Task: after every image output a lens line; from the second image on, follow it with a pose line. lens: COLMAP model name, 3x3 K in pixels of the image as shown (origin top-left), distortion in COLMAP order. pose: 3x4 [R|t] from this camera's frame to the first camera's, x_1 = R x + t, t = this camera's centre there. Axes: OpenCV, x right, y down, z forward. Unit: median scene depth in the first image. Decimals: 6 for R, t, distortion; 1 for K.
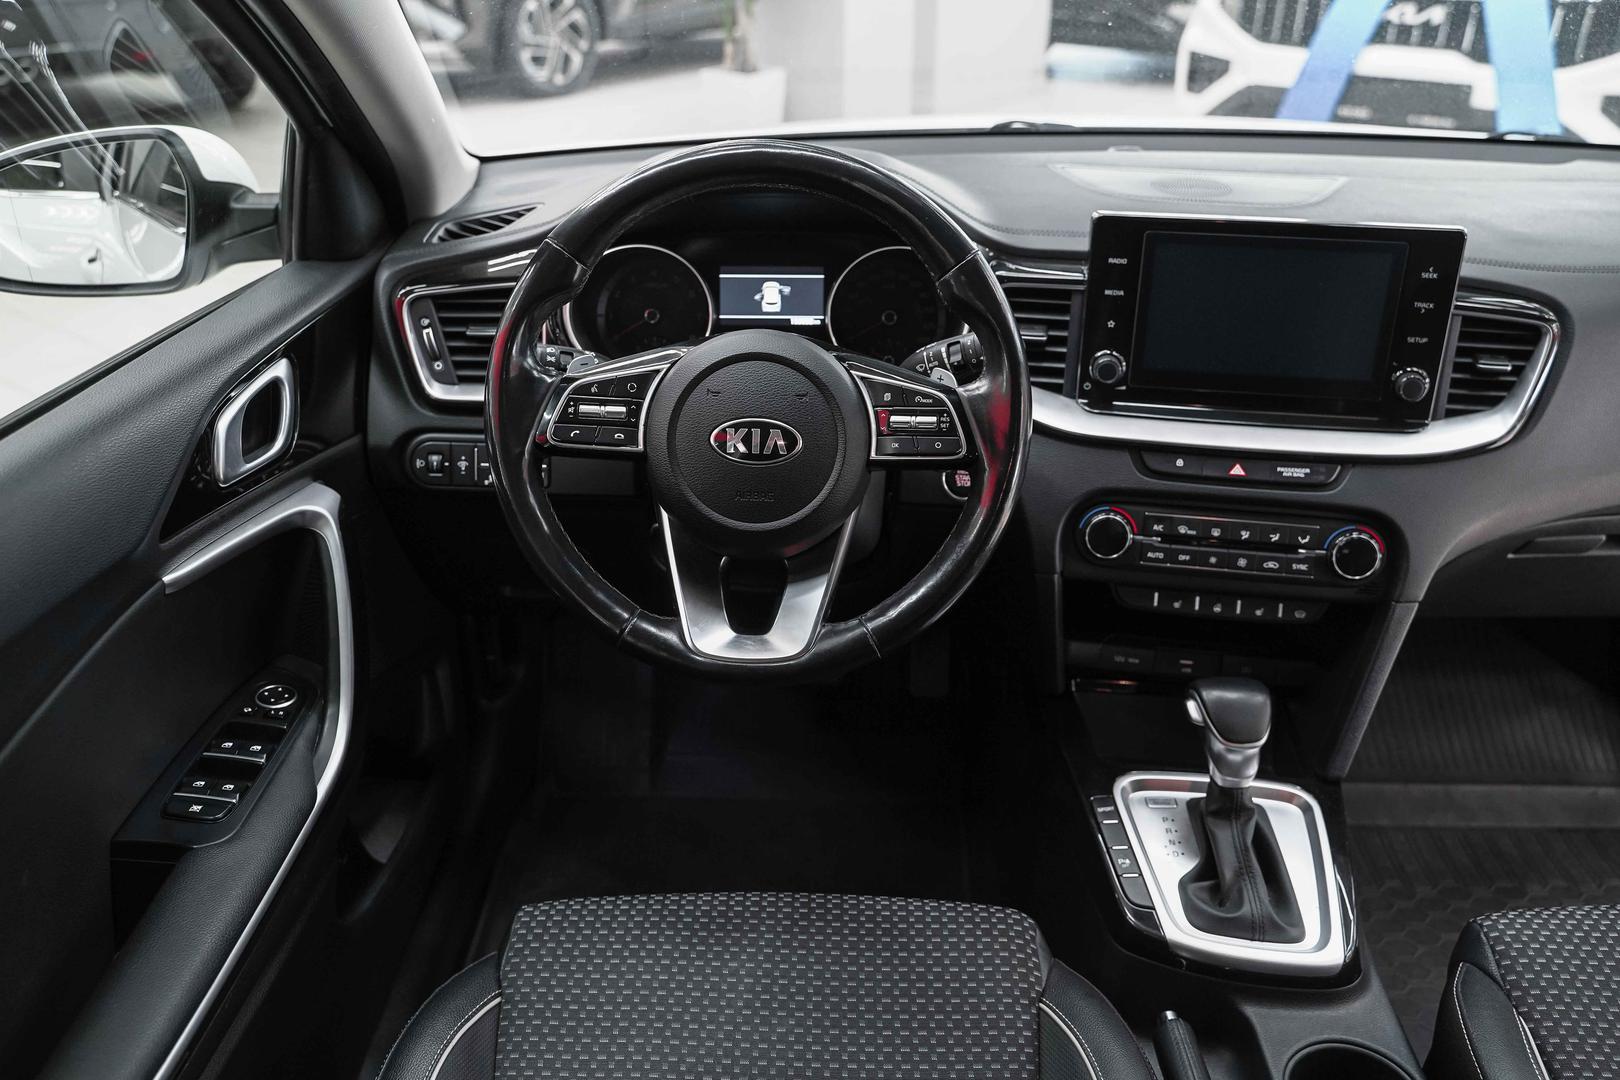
lens RADIAL K [[1309.2, 0, 812.4], [0, 1309.2, 522.6], [0, 0, 1]] dist [-0.013445, 0.000723]
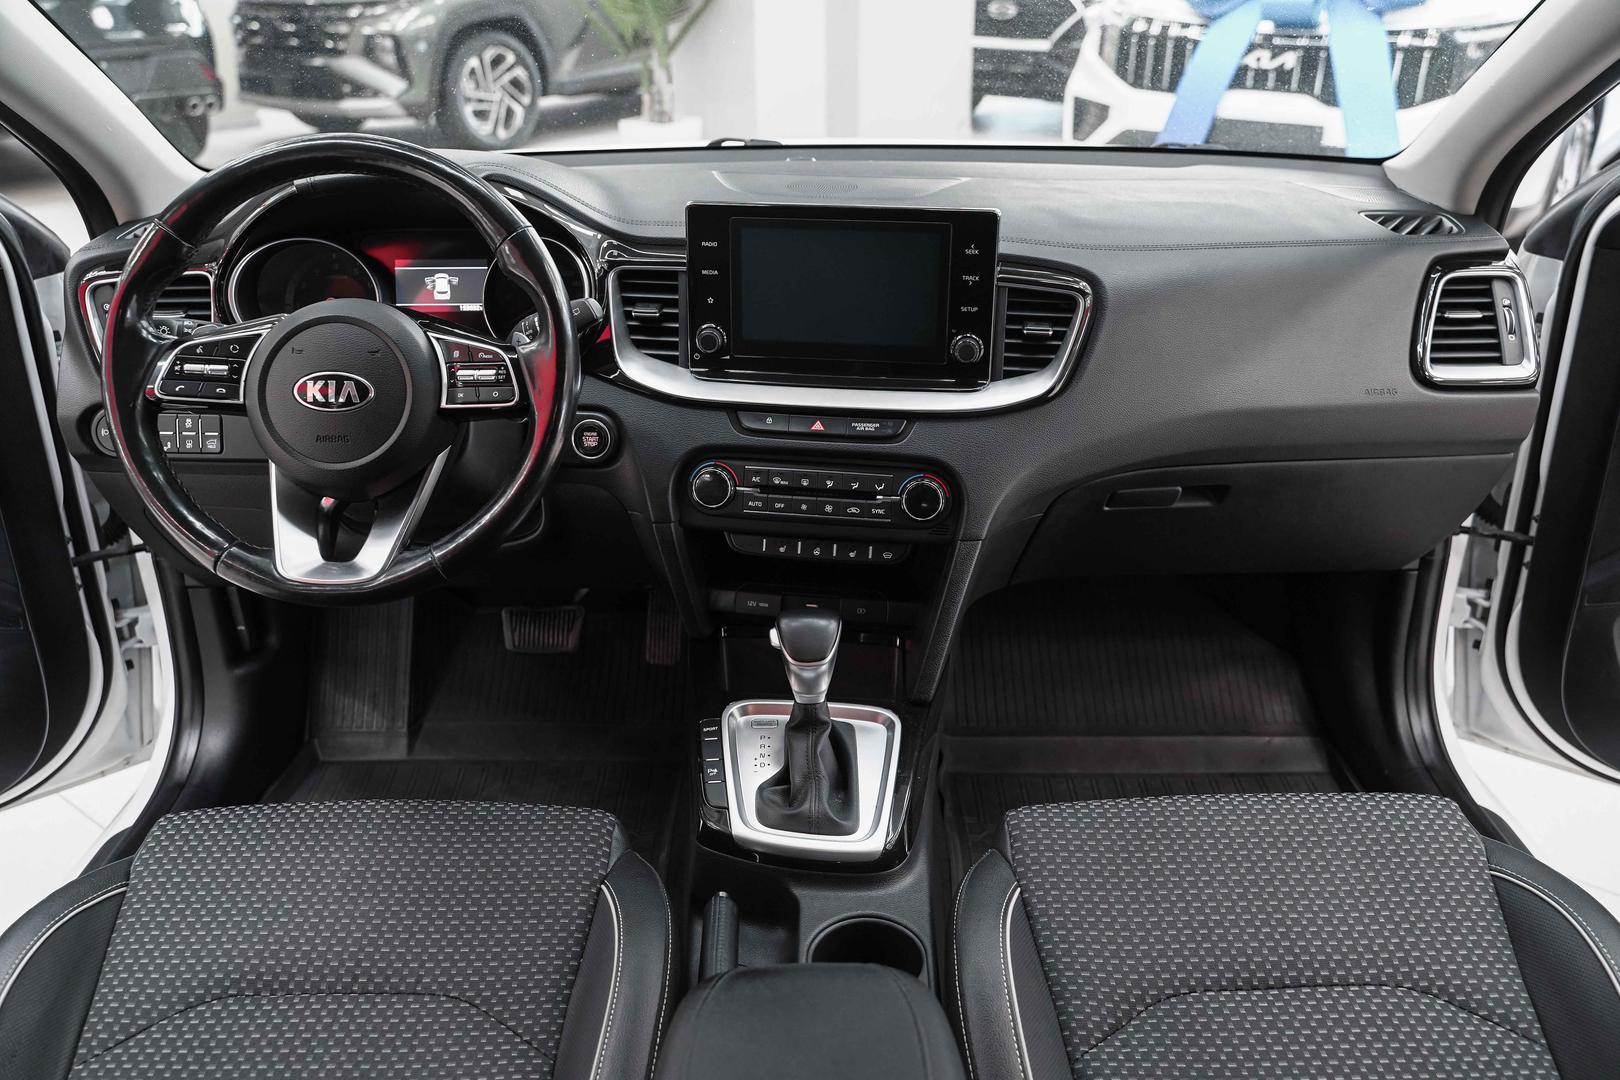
lens RADIAL K [[1282.3, 0, 817.5], [0, 1282.3, 534.7], [0, 0, 1]] dist [-0.013109, -0.001201]
pose [[0.999722, -0.013546, 0.019307, 0.298982], [0.014035, 0.999577, -0.025453, 0.081653], [-0.018954, 0.025717, 0.999490, -0.109589]]
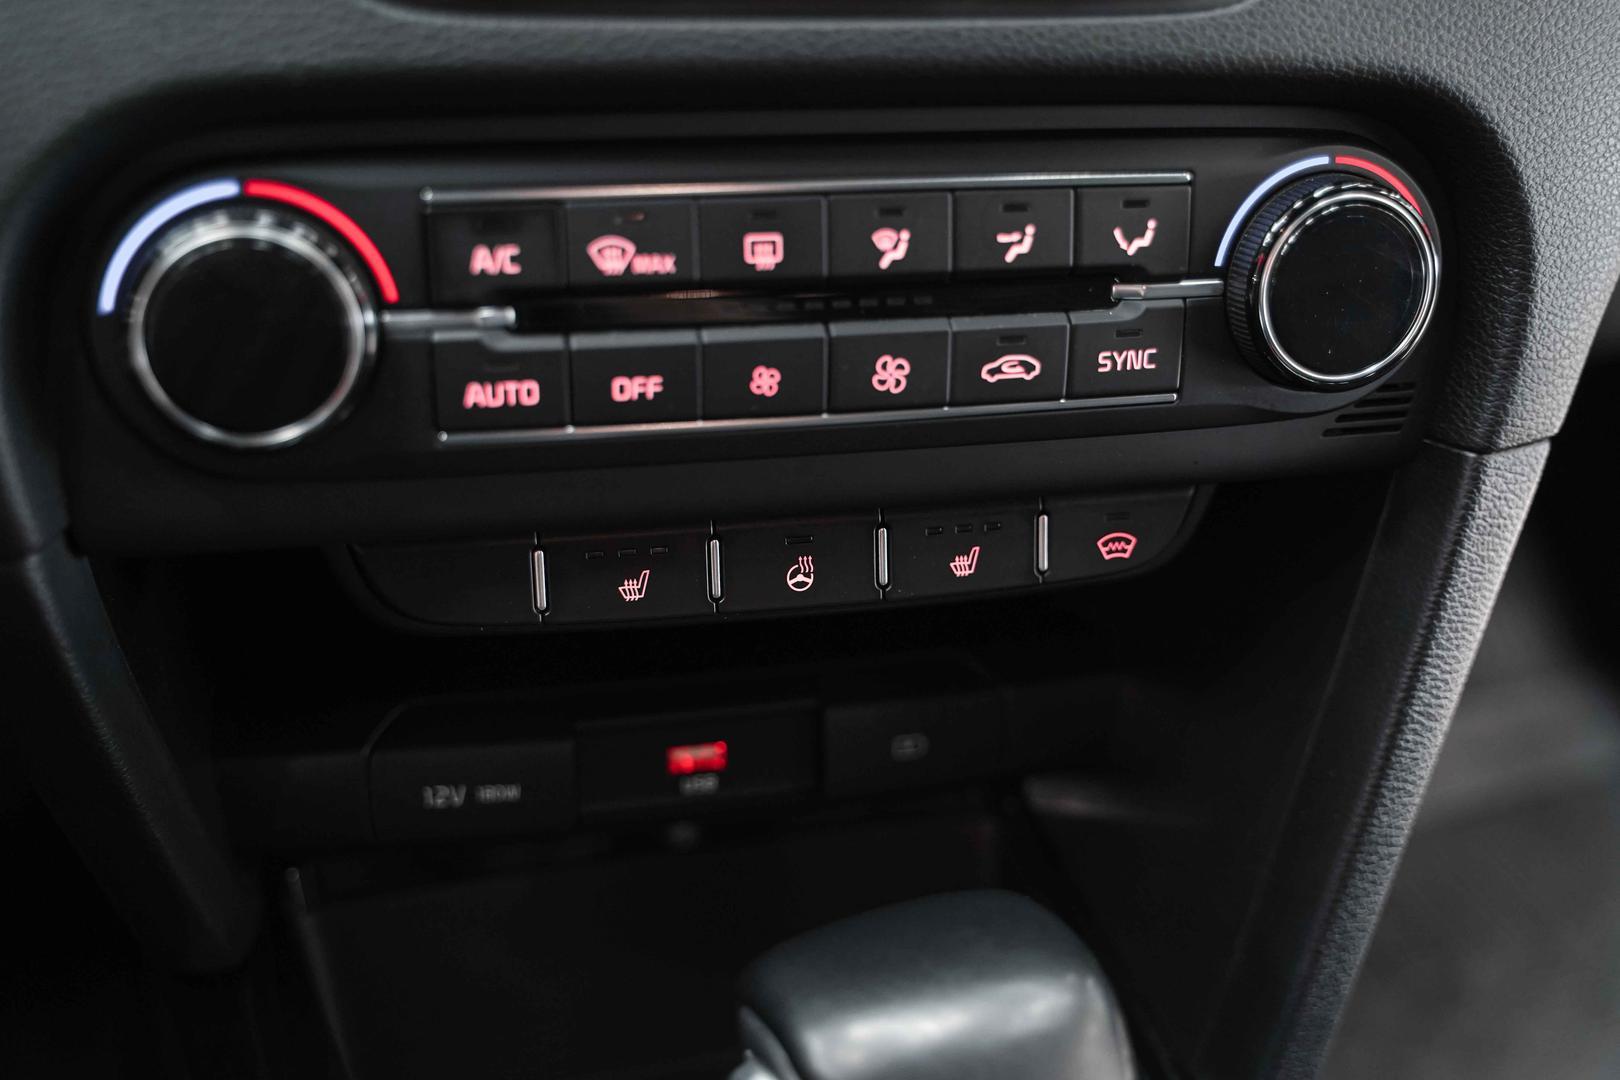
lens RADIAL K [[1793.6, 0, 810.0], [0, 1793.6, 540.0], [0, 0, 1]] dist [-0.000209, 0.001830]
pose [[0.922721, -0.169022, 0.346435, 0.207677], [0.115933, 0.978814, 0.168767, 0.005118], [-0.367620, -0.115562, 0.922768, 0.726513]]
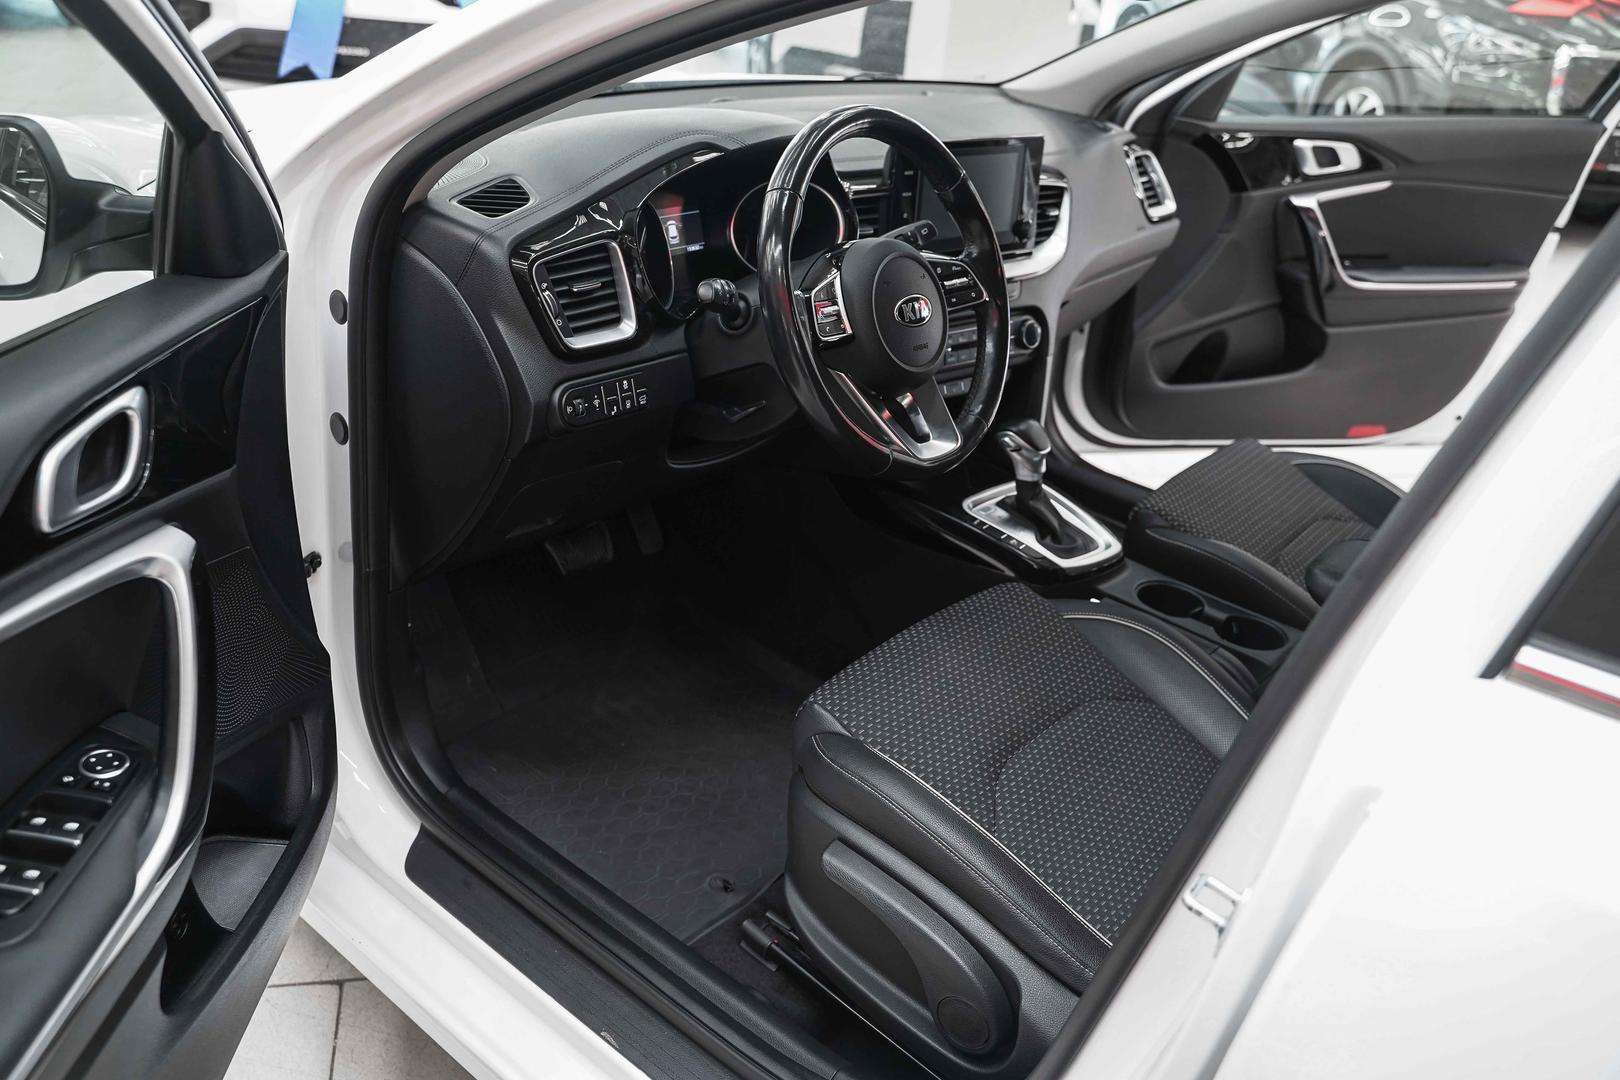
lens RADIAL K [[1282.3, 0, 817.5], [0, 1282.3, 534.7], [0, 0, 1]] dist [-0.013109, -0.001201]
pose [[0.627155, -0.295555, 0.720641, -1.025711], [0.250554, 0.952587, 0.172631, -0.081887], [-0.737495, 0.072294, 0.671472, 0.101669]]
